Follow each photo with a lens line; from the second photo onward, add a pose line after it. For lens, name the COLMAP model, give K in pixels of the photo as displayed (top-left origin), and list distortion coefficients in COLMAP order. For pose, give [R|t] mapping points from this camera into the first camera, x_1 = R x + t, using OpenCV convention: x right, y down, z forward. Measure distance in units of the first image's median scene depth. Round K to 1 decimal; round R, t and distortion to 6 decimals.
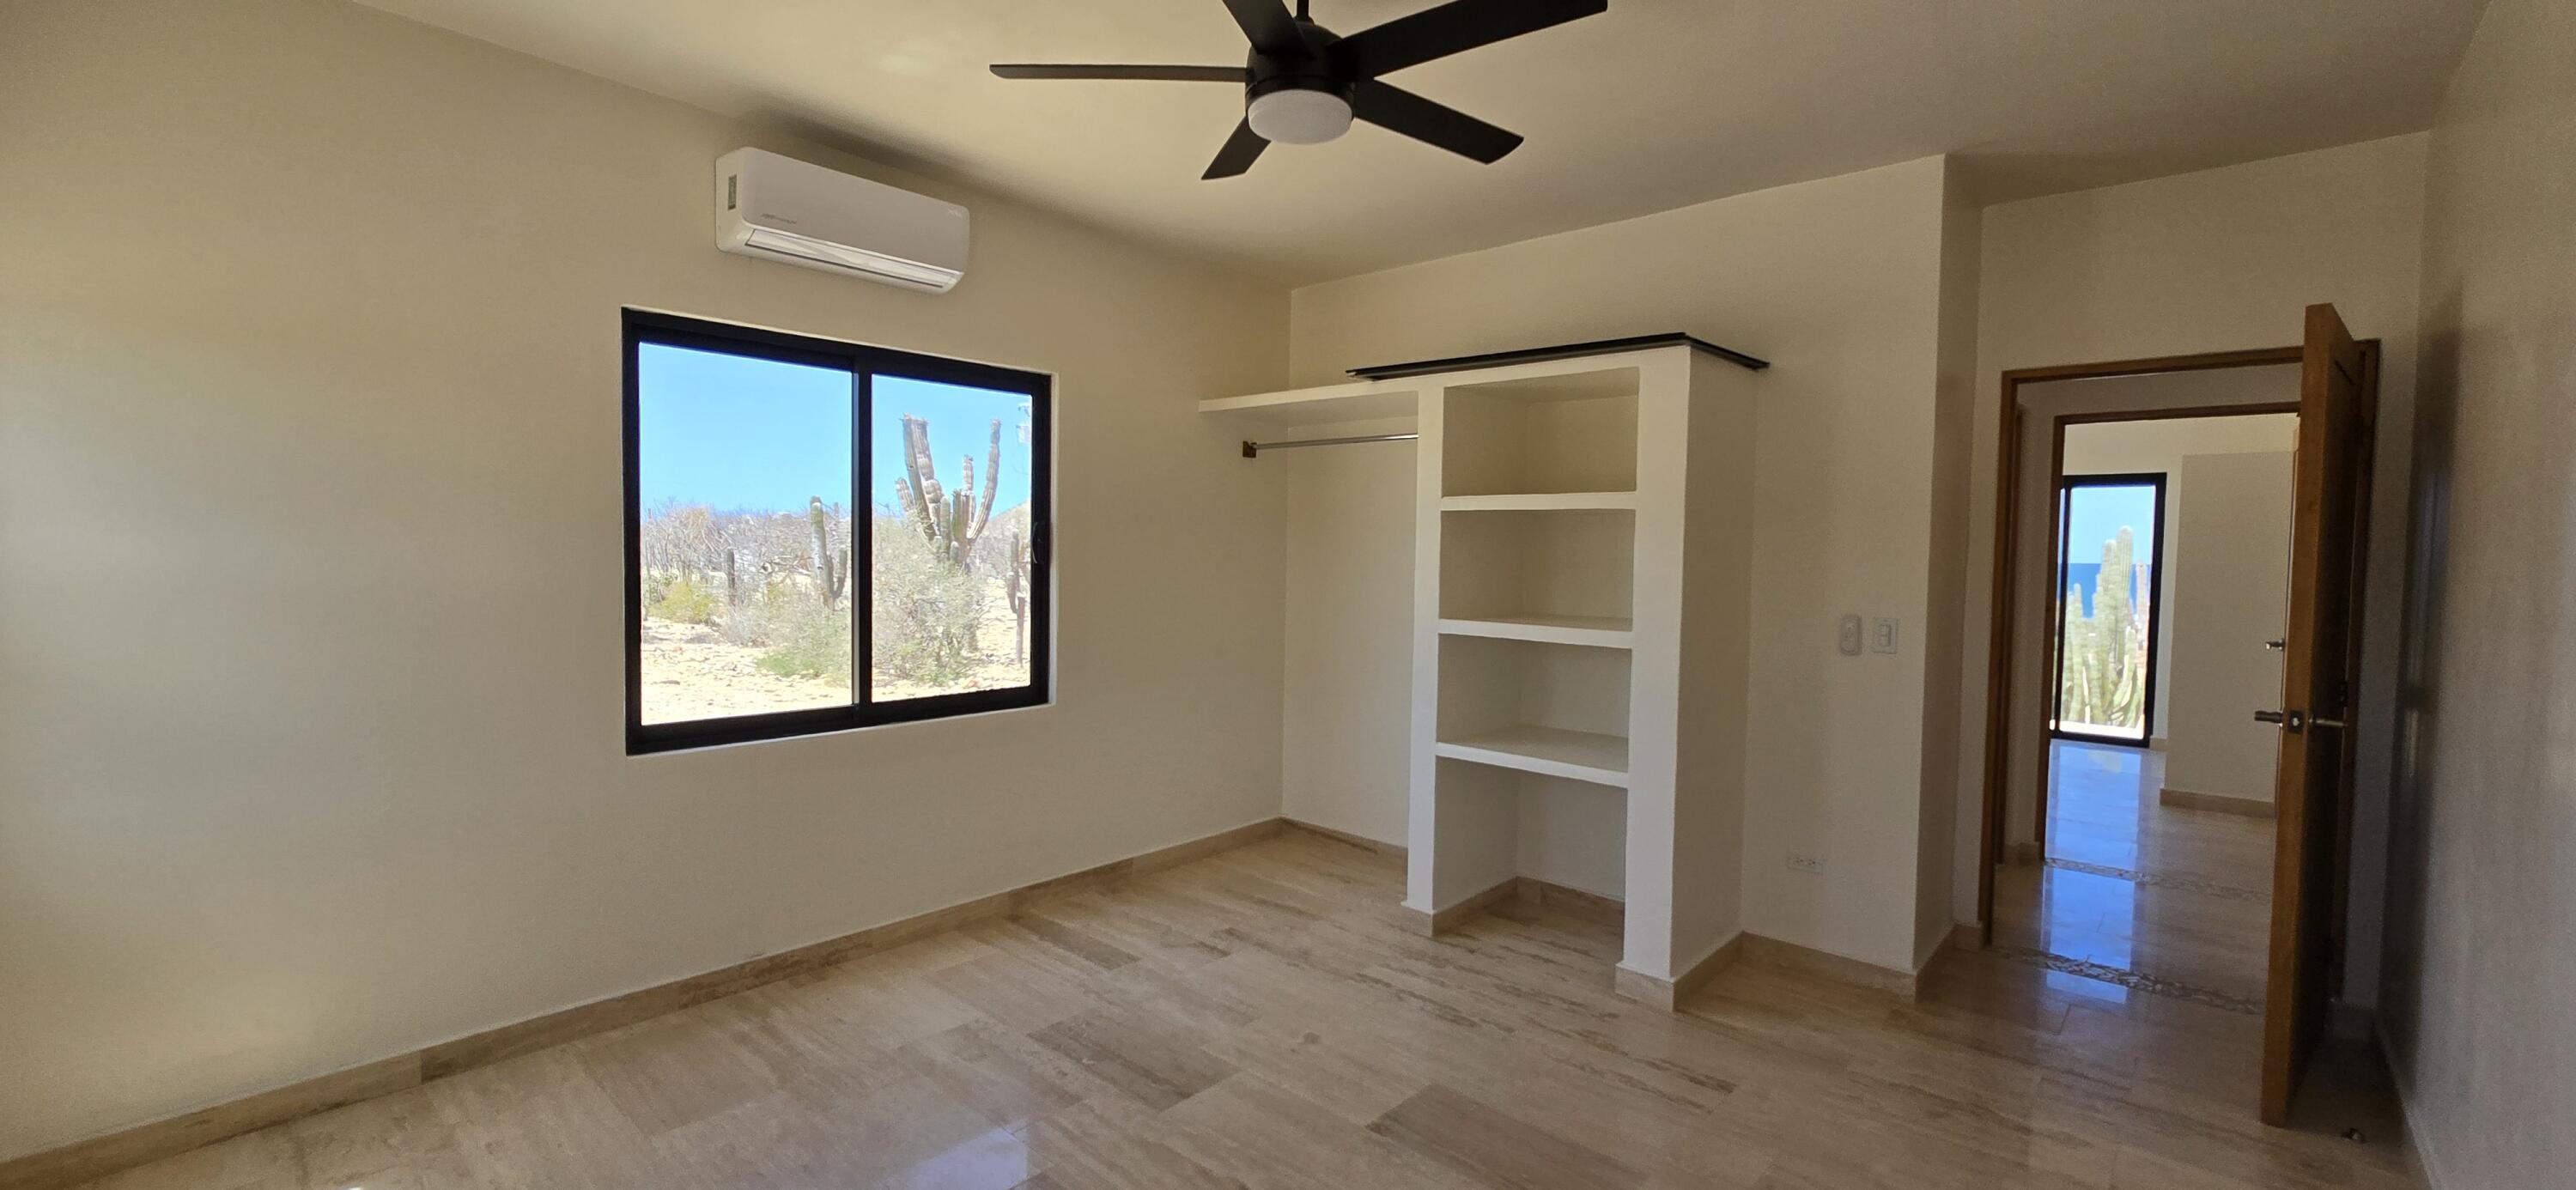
lens RADIAL K [[1047.4, 0, 1296.8], [0, 1047.4, 592.4], [0, 0, 1]] dist [-0.001936, -0.000189]
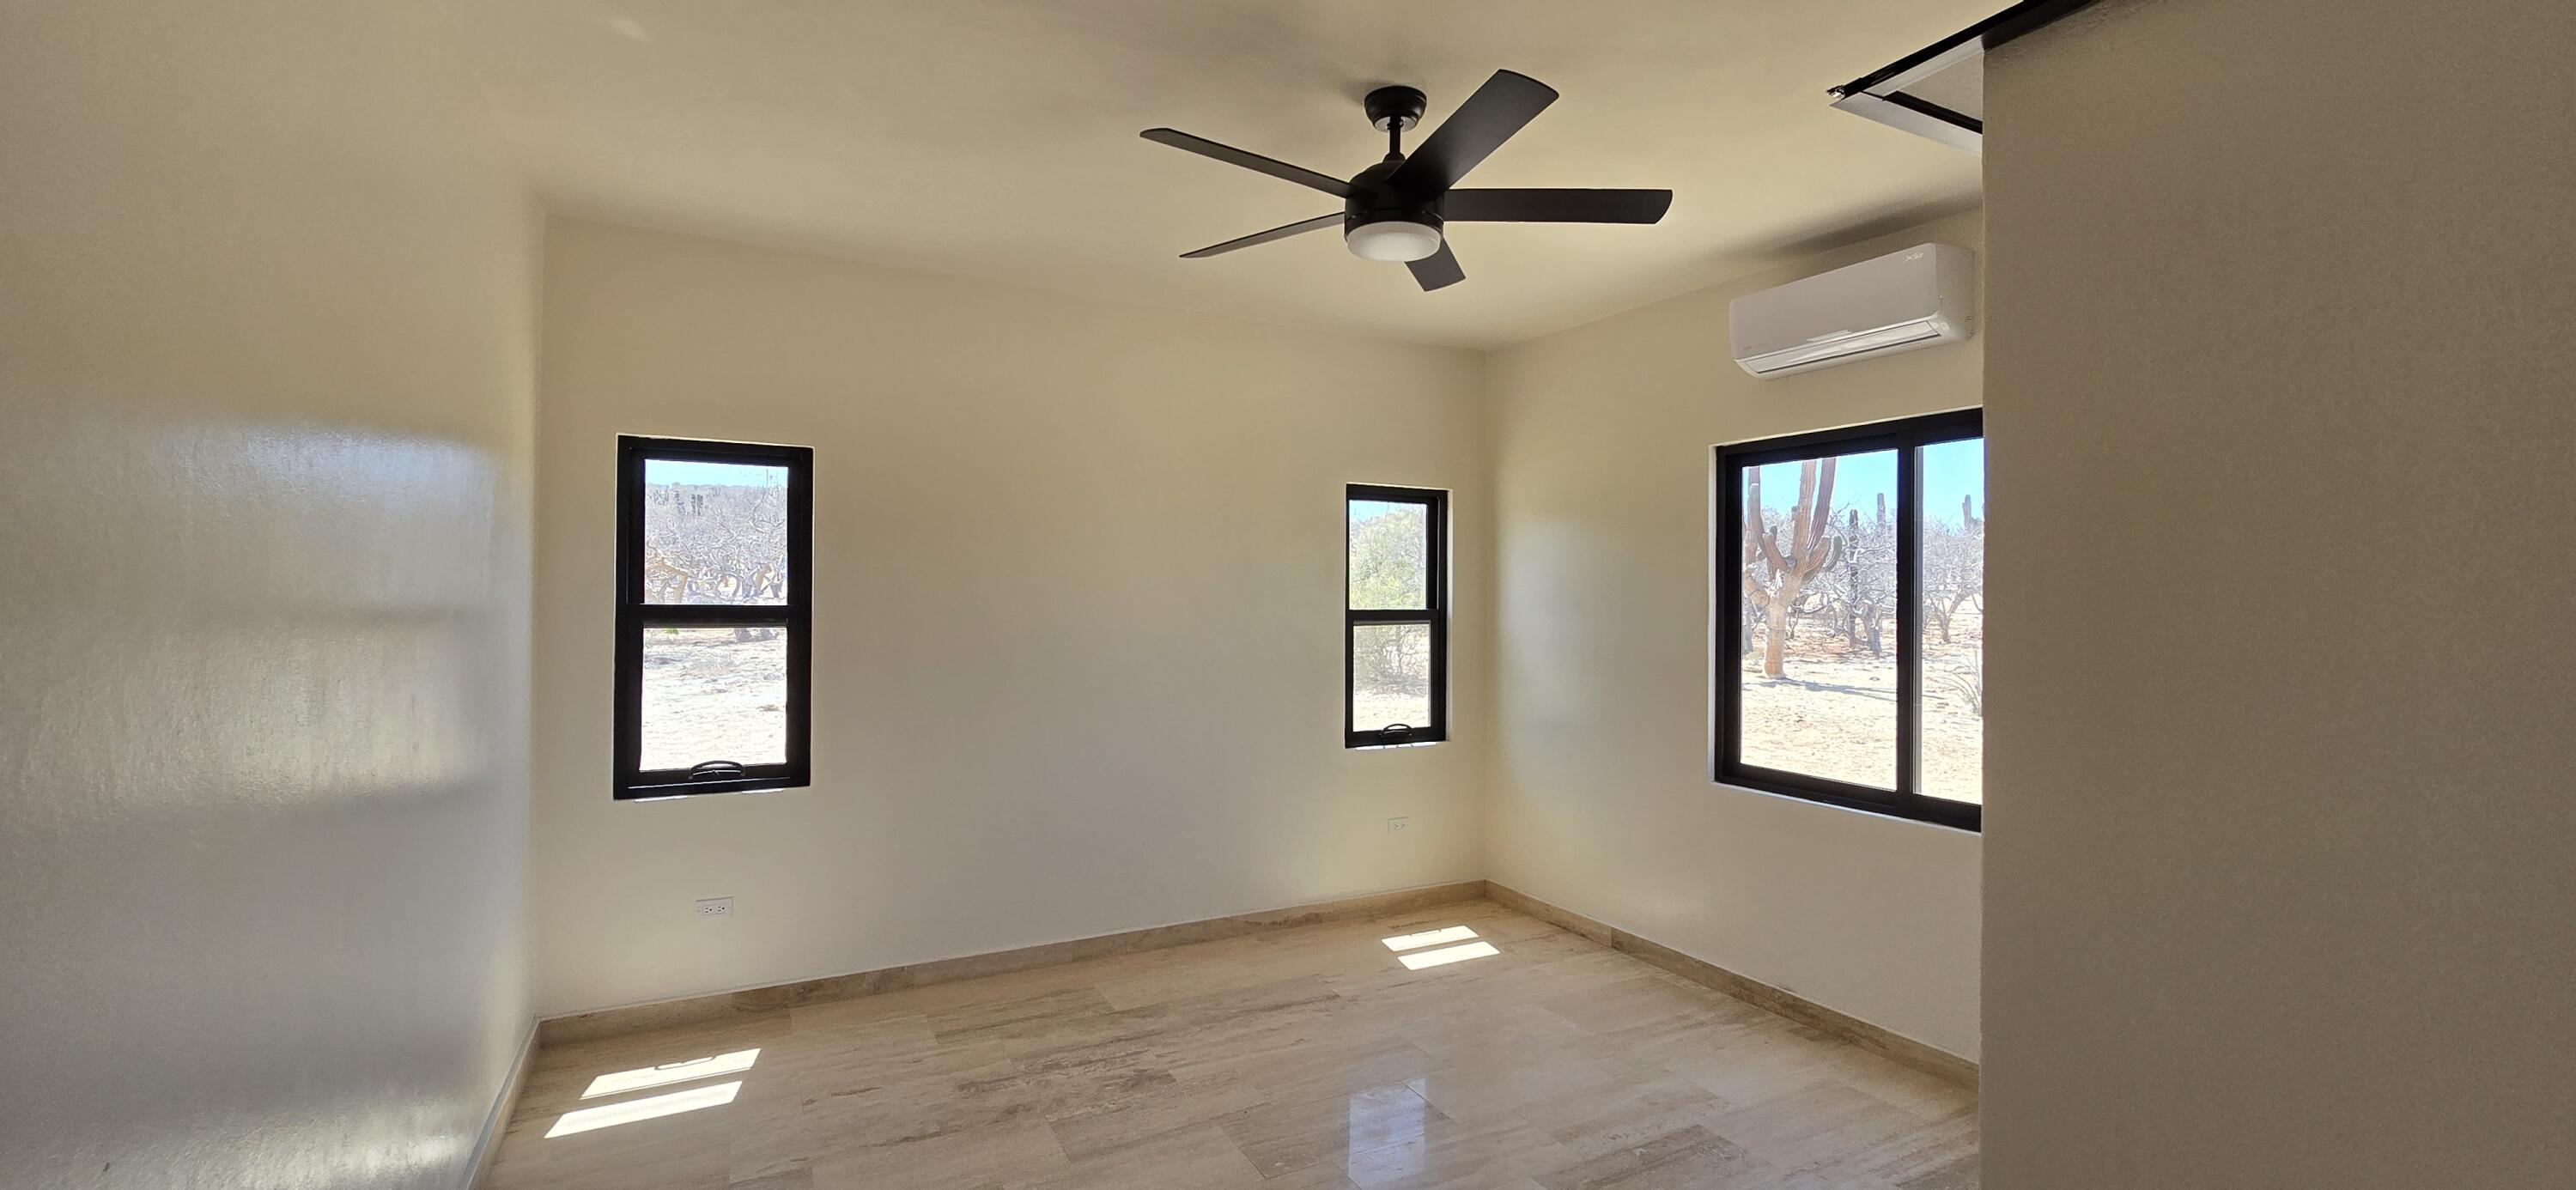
lens RADIAL K [[1047.4, 0, 1296.8], [0, 1047.4, 592.4], [0, 0, 1]] dist [-0.001936, -0.000189]
pose [[-0.349277, -0.023635, -0.936721, 0.800536], [-0.045988, 0.998910, -0.008056, -0.049315], [0.935890, 0.040264, -0.349983, 0.968703]]
